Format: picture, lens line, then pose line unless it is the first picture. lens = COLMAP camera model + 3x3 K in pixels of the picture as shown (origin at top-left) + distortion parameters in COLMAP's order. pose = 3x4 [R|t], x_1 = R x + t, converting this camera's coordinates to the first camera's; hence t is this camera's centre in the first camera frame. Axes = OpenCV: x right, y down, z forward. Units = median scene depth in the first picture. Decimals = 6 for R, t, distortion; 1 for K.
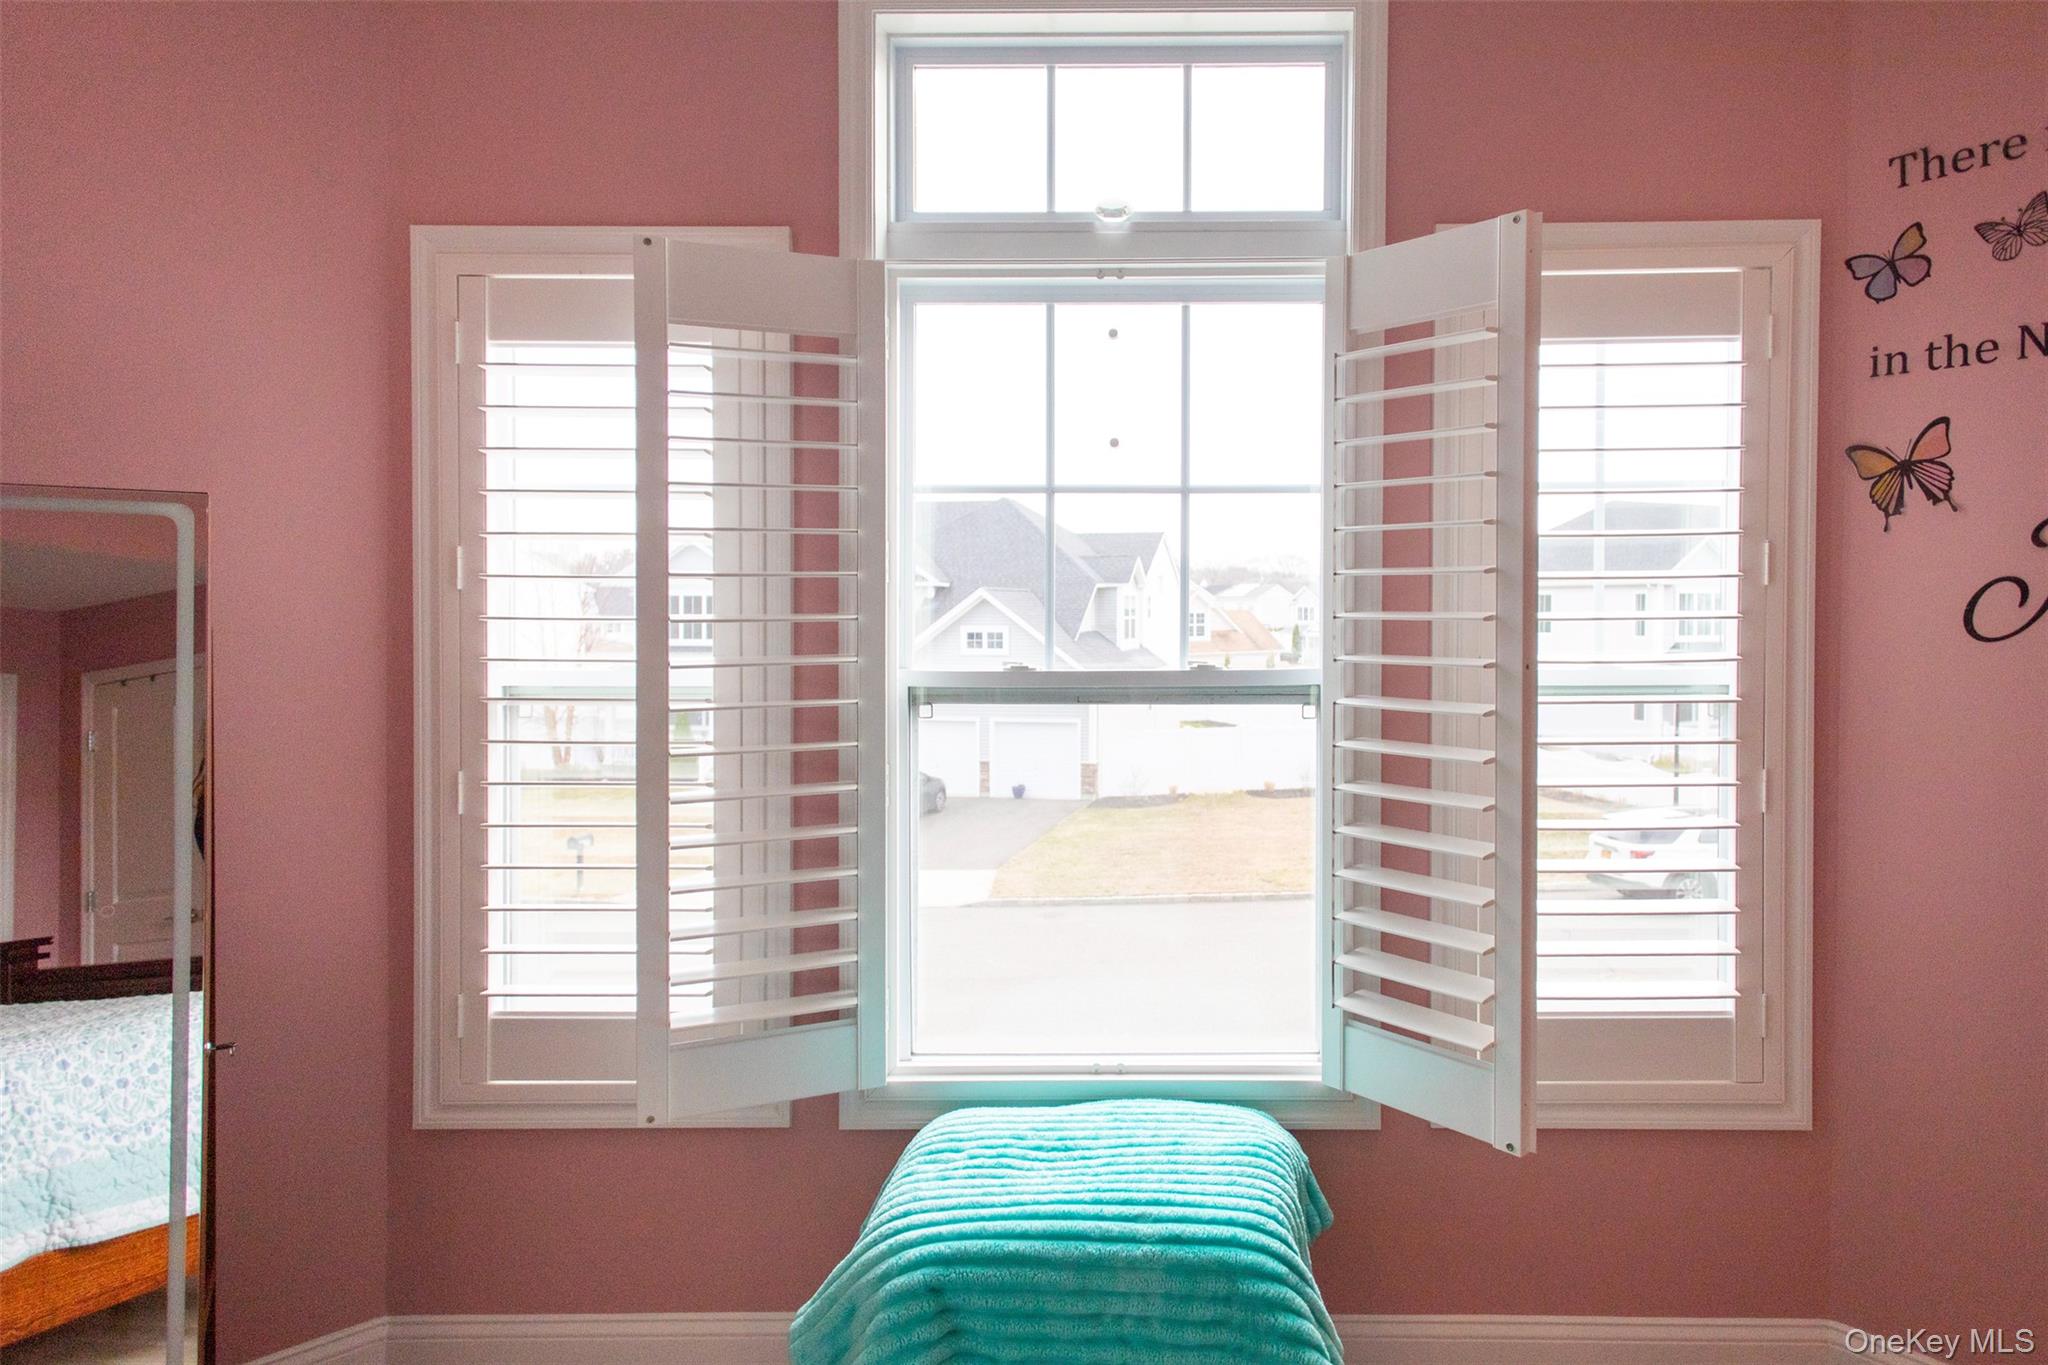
lens RADIAL K [[1164.9, 0, 1020.4], [0, 1164.9, 679.4], [0, 0, 1]] dist [0.024314, -0.005756]
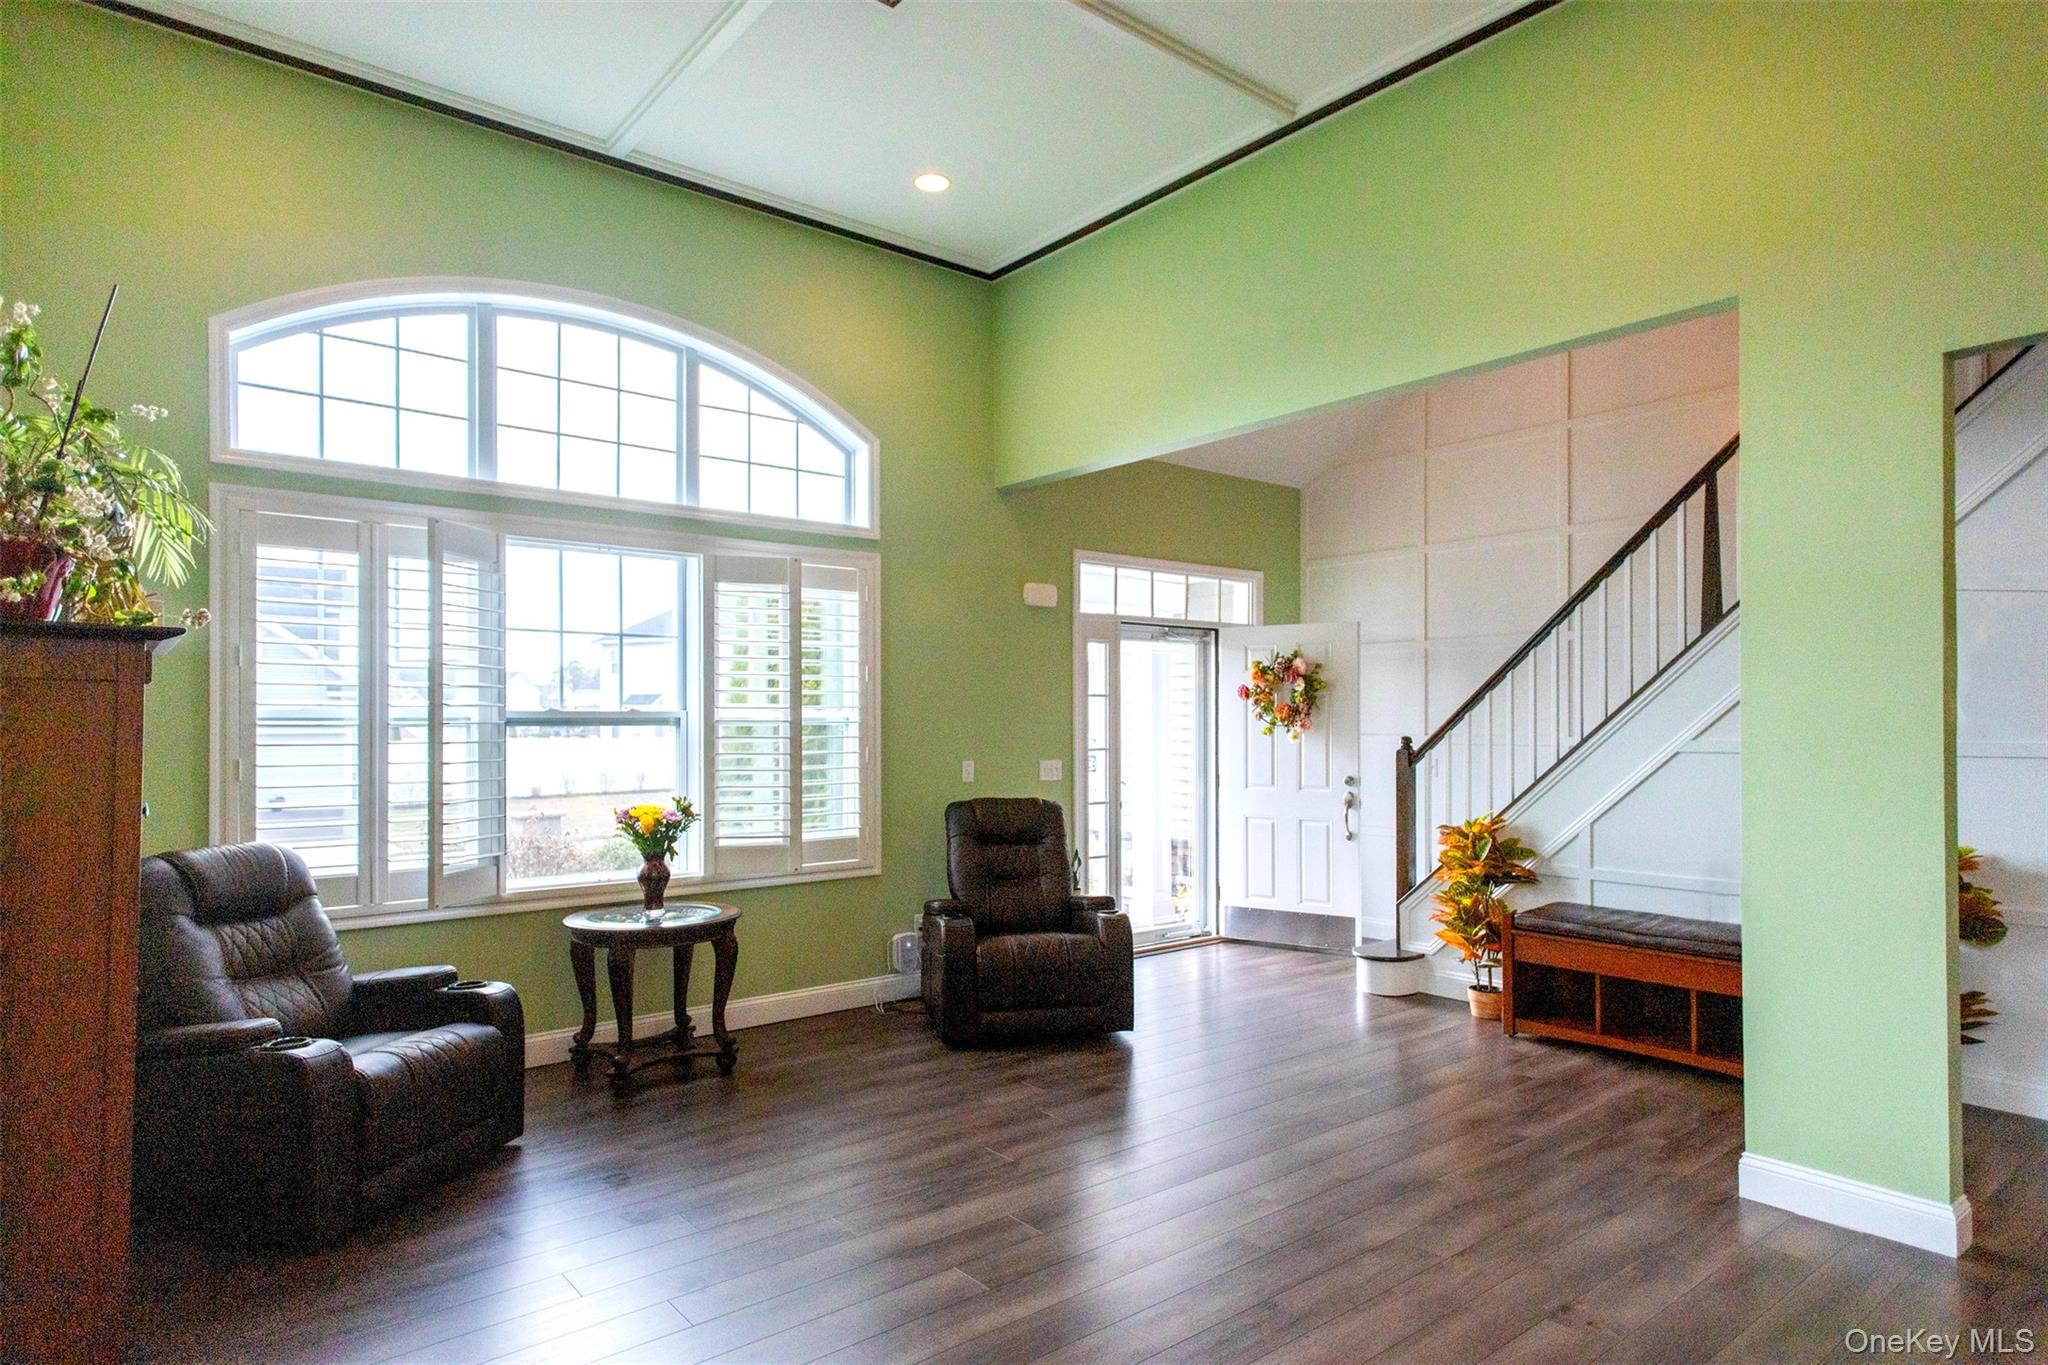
lens RADIAL K [[1164.9, 0, 1010.2], [0, 1164.9, 714.8], [0, 0, 1]] dist [0.024314, -0.005756]
pose [[0.775790, 0.002388, 0.630987, -0.861923], [0.011136, 0.999785, -0.017476, 0.052470], [-0.630893, 0.020584, 0.775597, -1.379818]]
